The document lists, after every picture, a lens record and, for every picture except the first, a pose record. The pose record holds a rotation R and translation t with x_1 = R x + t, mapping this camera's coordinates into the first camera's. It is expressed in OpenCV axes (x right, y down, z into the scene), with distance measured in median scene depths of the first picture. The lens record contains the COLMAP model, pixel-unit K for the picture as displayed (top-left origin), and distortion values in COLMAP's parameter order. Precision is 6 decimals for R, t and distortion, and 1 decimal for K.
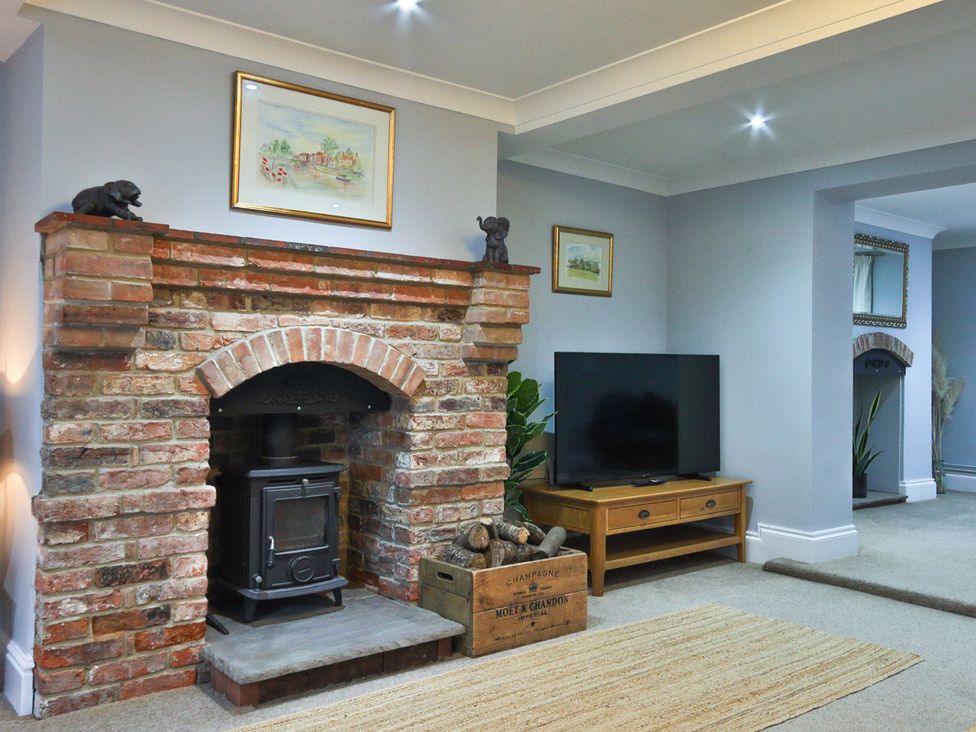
lens RADIAL K [[862.5, 0, 506.8], [0, 862.5, 368.8], [0, 0, 1]] dist [-0.000436, 0.013771]
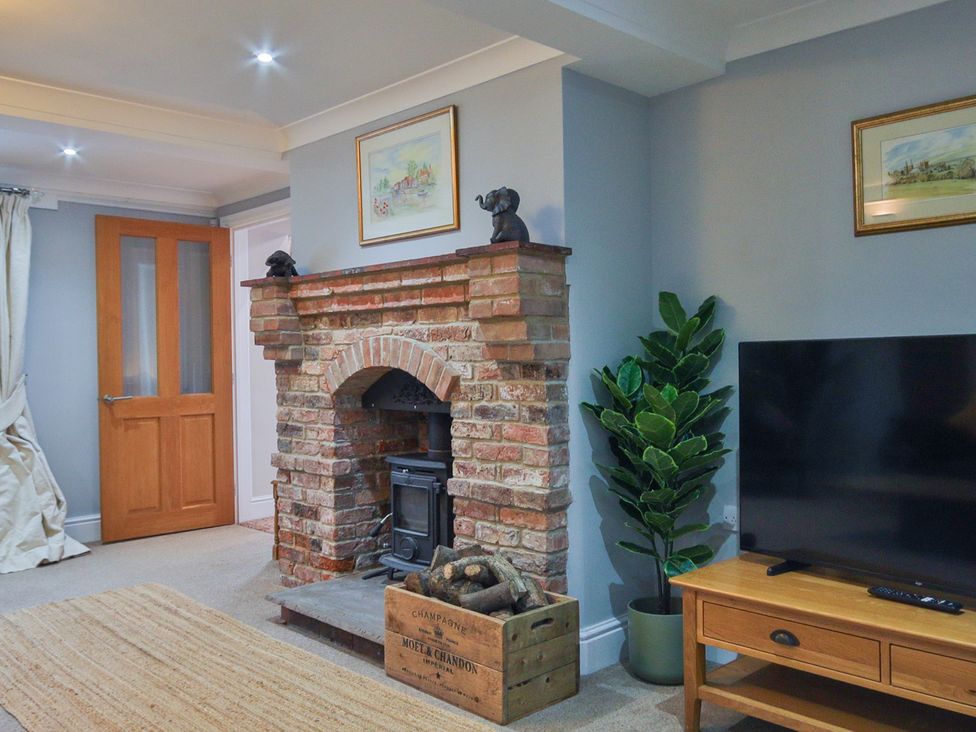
lens RADIAL K [[858.2, 0, 499.6], [0, 858.2, 377.8], [0, 0, 1]] dist [-0.001447, 0.004914]
pose [[0.077739, 0.012519, -0.996895, 0.873335], [0.016030, 0.999776, 0.013805, -0.006242], [0.996845, -0.017053, 0.077521, 1.005385]]
